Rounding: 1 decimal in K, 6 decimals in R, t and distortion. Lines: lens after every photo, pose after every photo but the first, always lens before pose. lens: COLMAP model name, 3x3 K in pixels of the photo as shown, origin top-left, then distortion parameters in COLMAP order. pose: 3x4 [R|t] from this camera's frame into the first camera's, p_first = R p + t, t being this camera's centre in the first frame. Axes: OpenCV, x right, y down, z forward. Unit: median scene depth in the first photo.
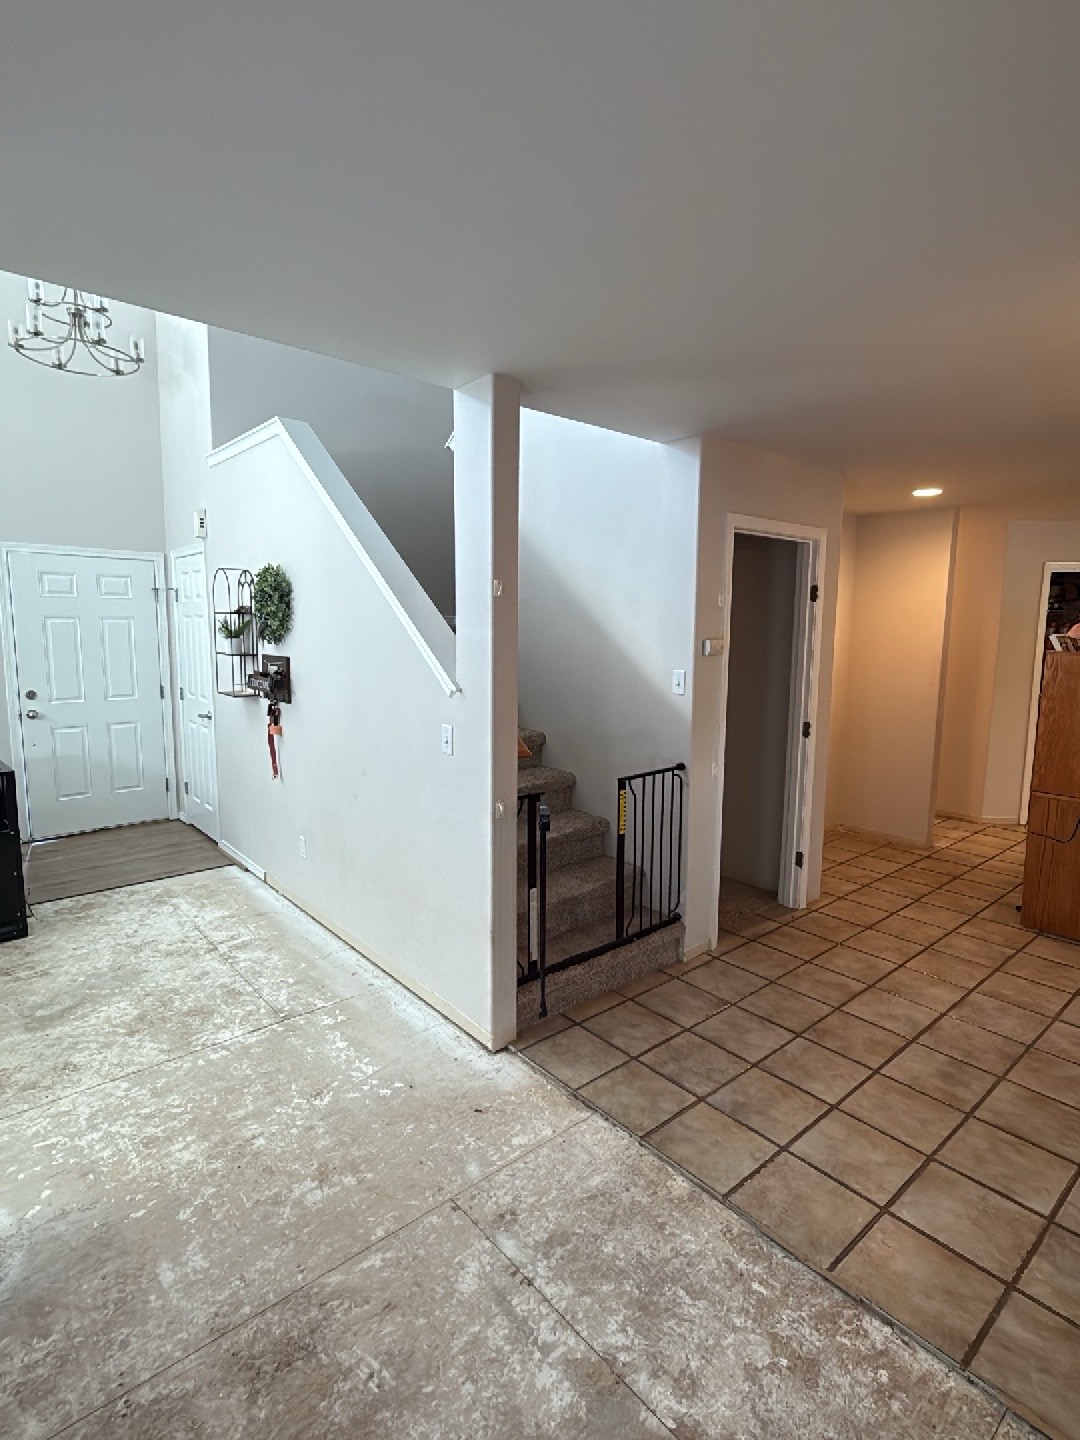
lens RADIAL K [[731.6, 0, 540.0], [0, 731.6, 720.0], [0, 0, 1]] dist [0.004741, -0.001559]
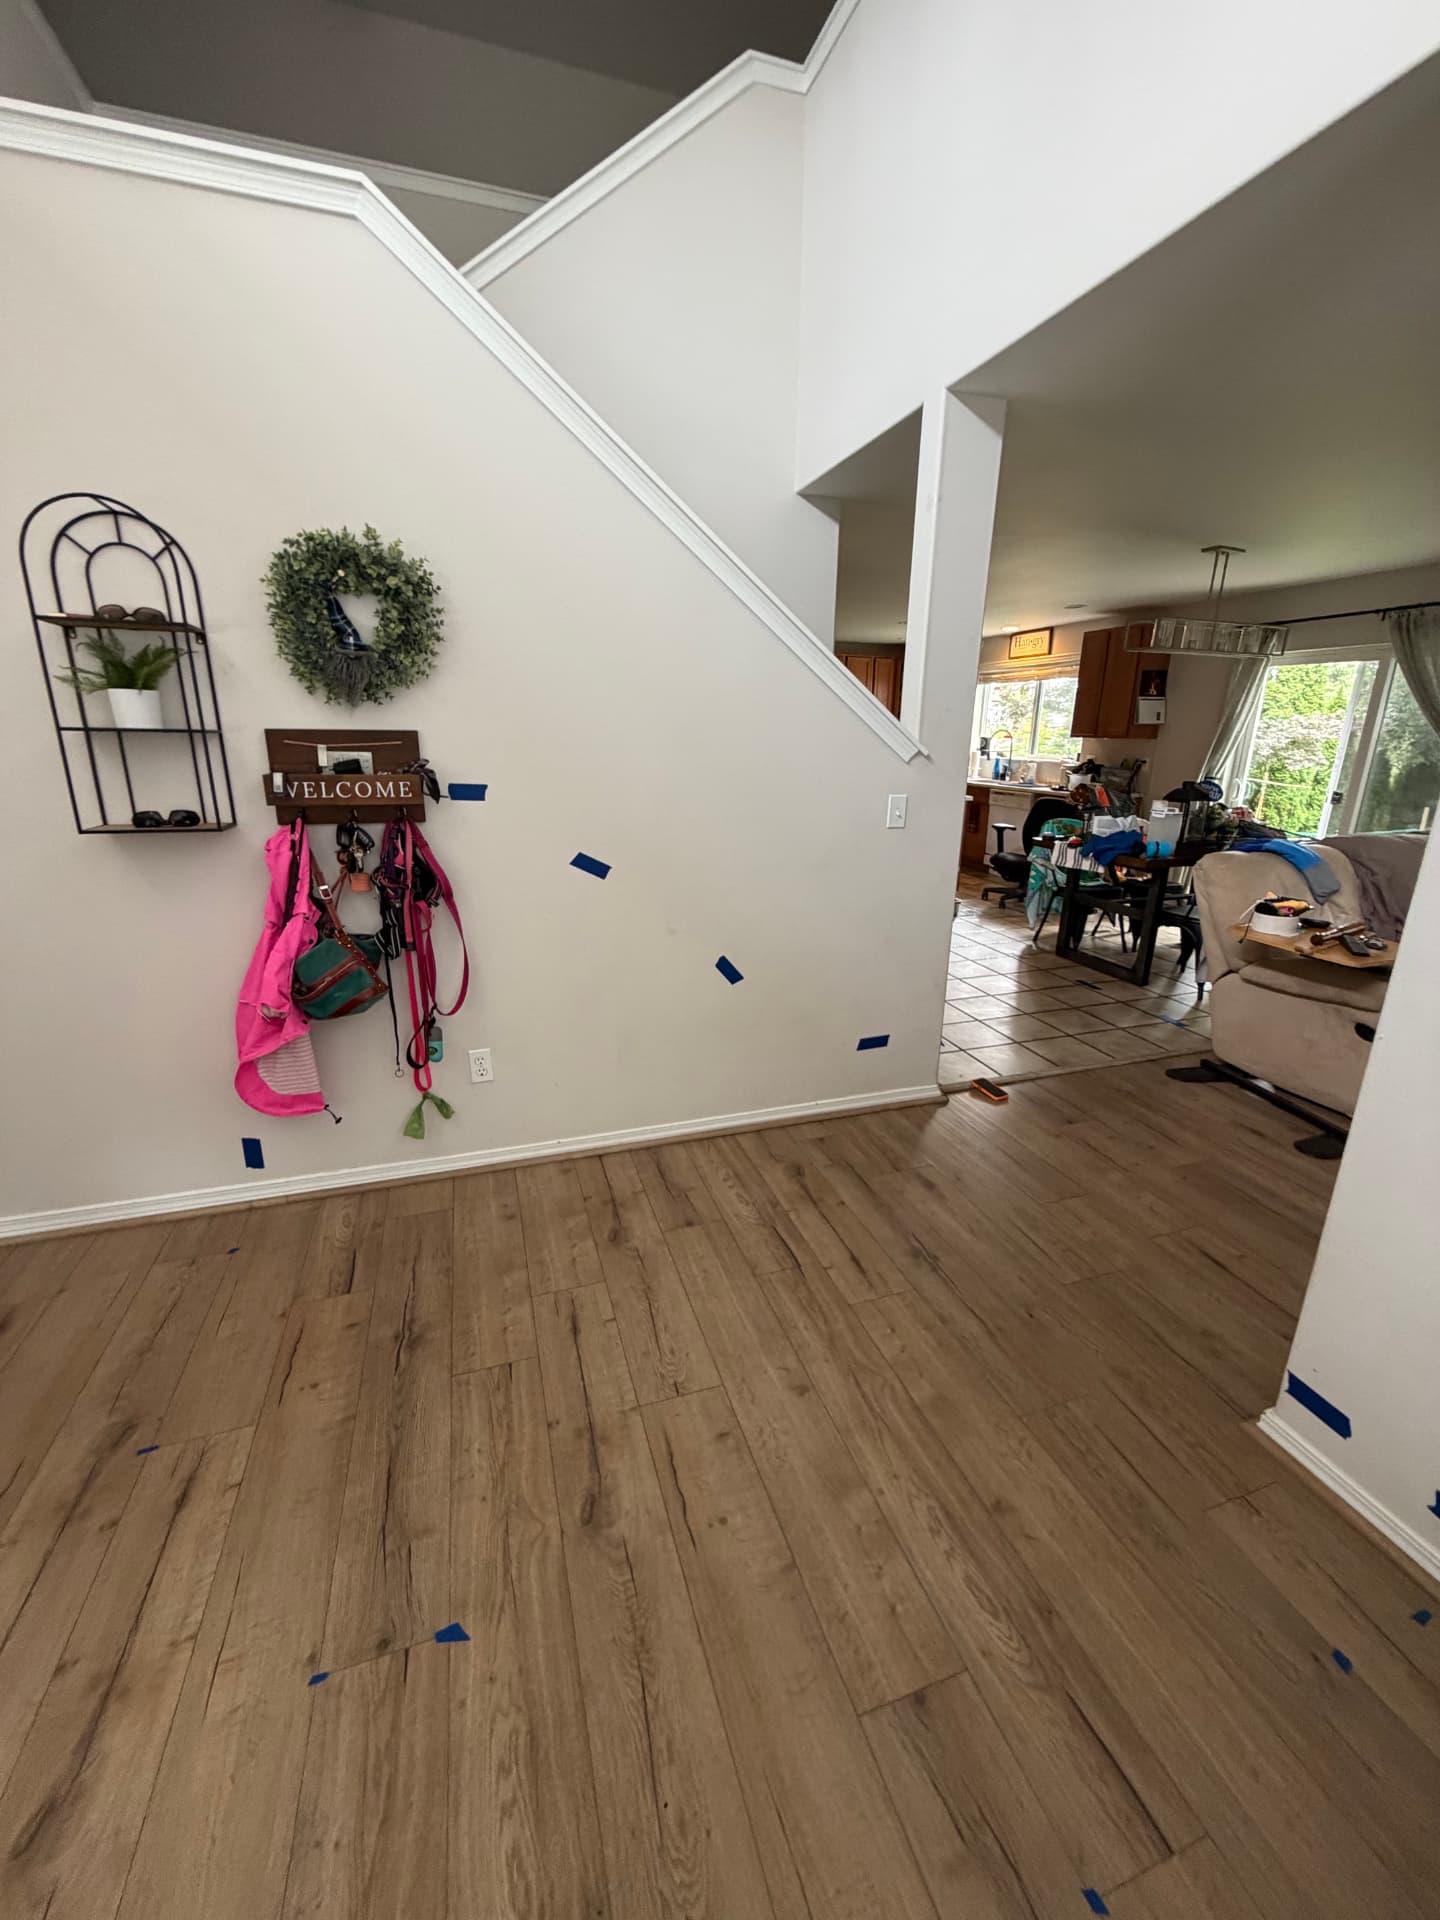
lens RADIAL K [[758.8, 0, 720.0], [0, 758.8, 960.0], [0, 0, 1]] dist [0.001657, 0.000012]
pose [[0.384270, -0.269644, 0.882966, -1.037839], [0.111537, 0.962951, 0.245529, -0.049793], [-0.916458, 0.004133, 0.400108, 0.778165]]
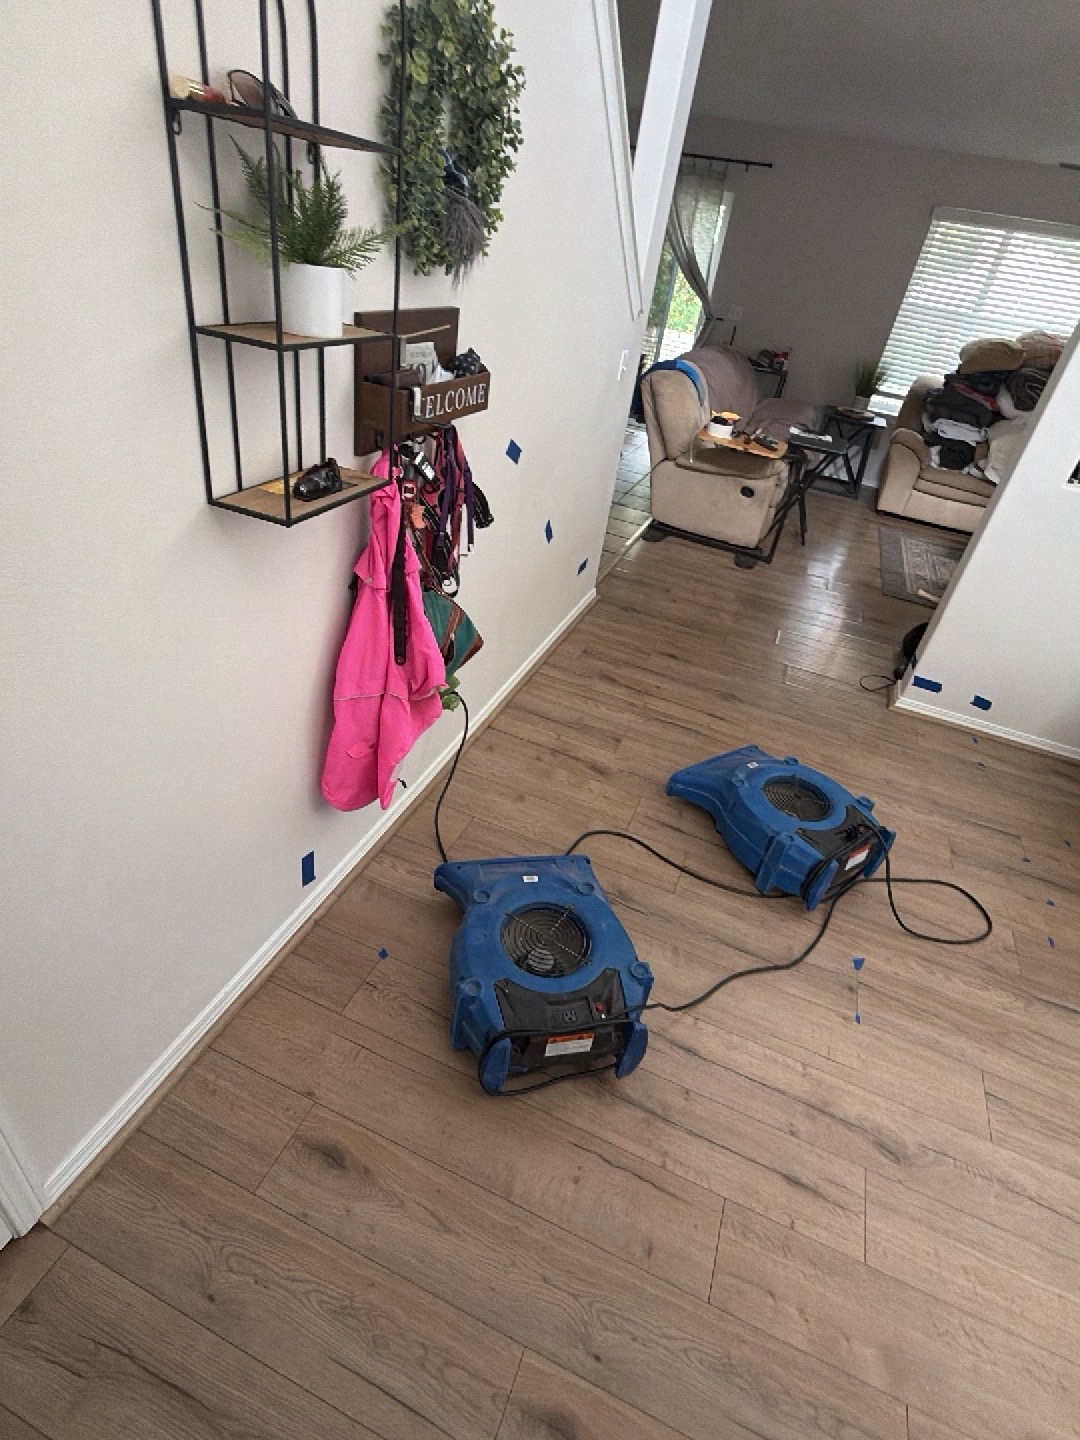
lens RADIAL K [[731.6, 0, 540.0], [0, 731.6, 720.0], [0, 0, 1]] dist [0.004741, -0.001559]
pose [[-0.461366, -0.559423, 0.688613, -1.036553], [-0.034454, 0.786867, 0.616160, -0.208798], [-0.886541, 0.260550, -0.382308, 1.556132]]
